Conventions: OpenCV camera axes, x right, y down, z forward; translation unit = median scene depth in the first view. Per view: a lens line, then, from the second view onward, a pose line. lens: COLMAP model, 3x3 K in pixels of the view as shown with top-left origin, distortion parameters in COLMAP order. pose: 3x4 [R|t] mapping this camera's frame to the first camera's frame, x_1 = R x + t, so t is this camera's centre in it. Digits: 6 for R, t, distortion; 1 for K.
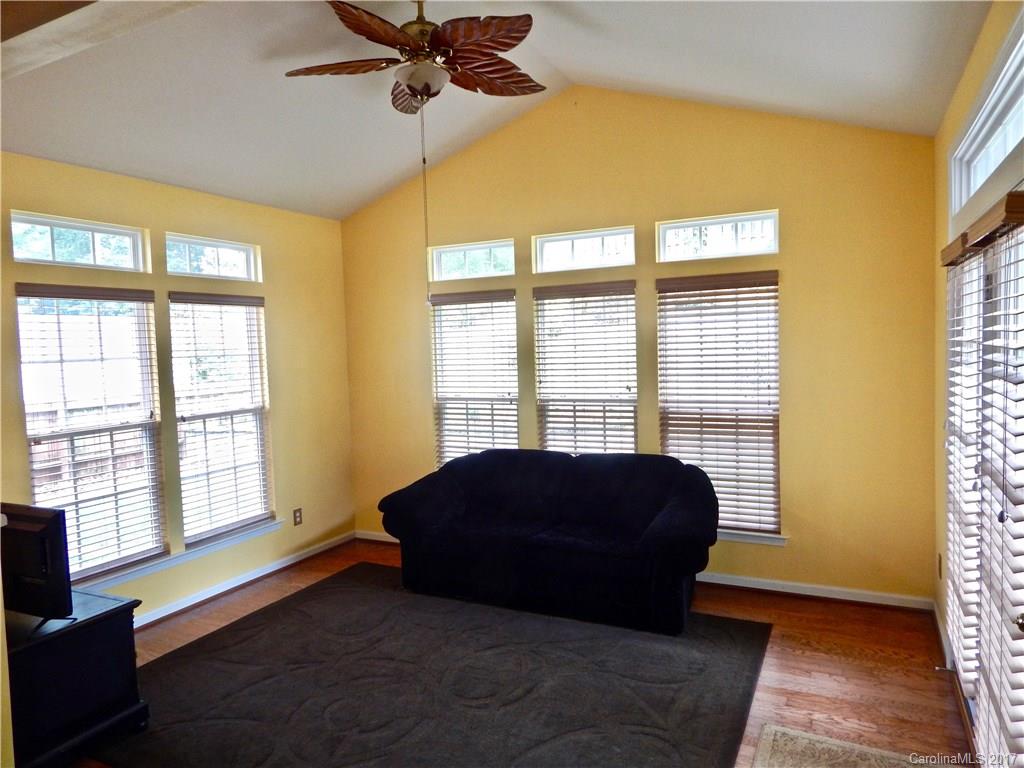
lens RADIAL K [[675.3, 0, 511.0], [0, 675.3, 379.5], [0, 0, 1]] dist [0.008479, -0.010279]
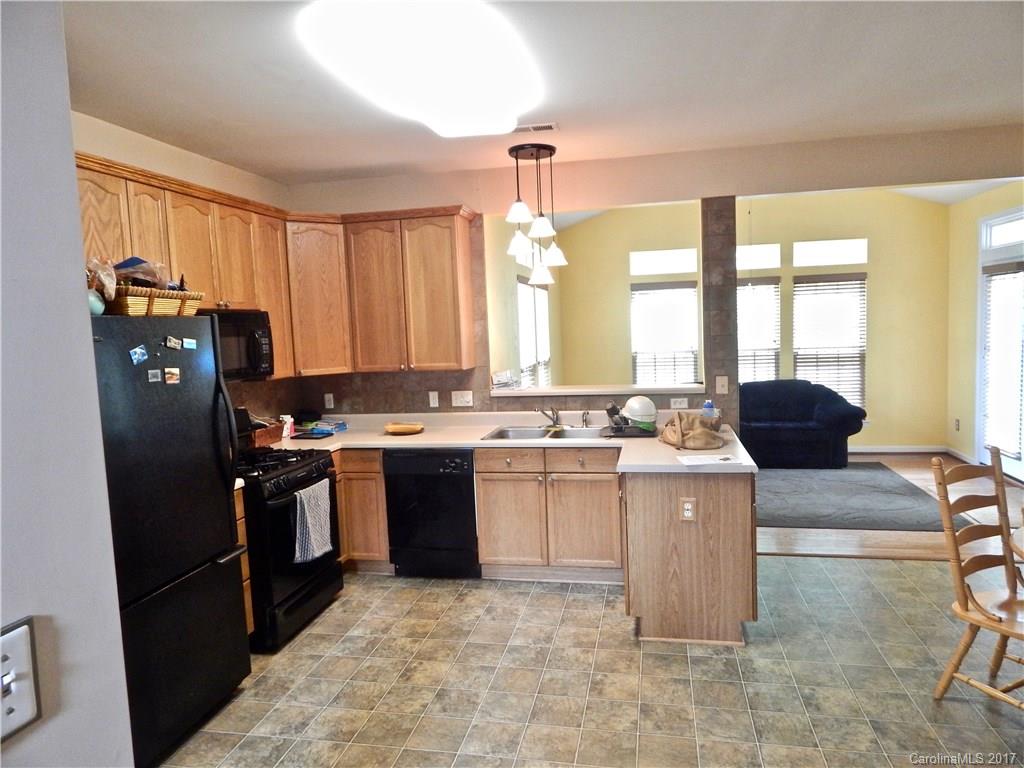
lens RADIAL K [[675.3, 0, 514.0], [0, 675.3, 384.4], [0, 0, 1]] dist [0.008479, -0.010279]
pose [[0.966790, -0.030520, 0.253743, -0.902759], [0.023989, 0.999297, 0.028794, 0.058649], [-0.254444, -0.021750, 0.966843, -0.473398]]
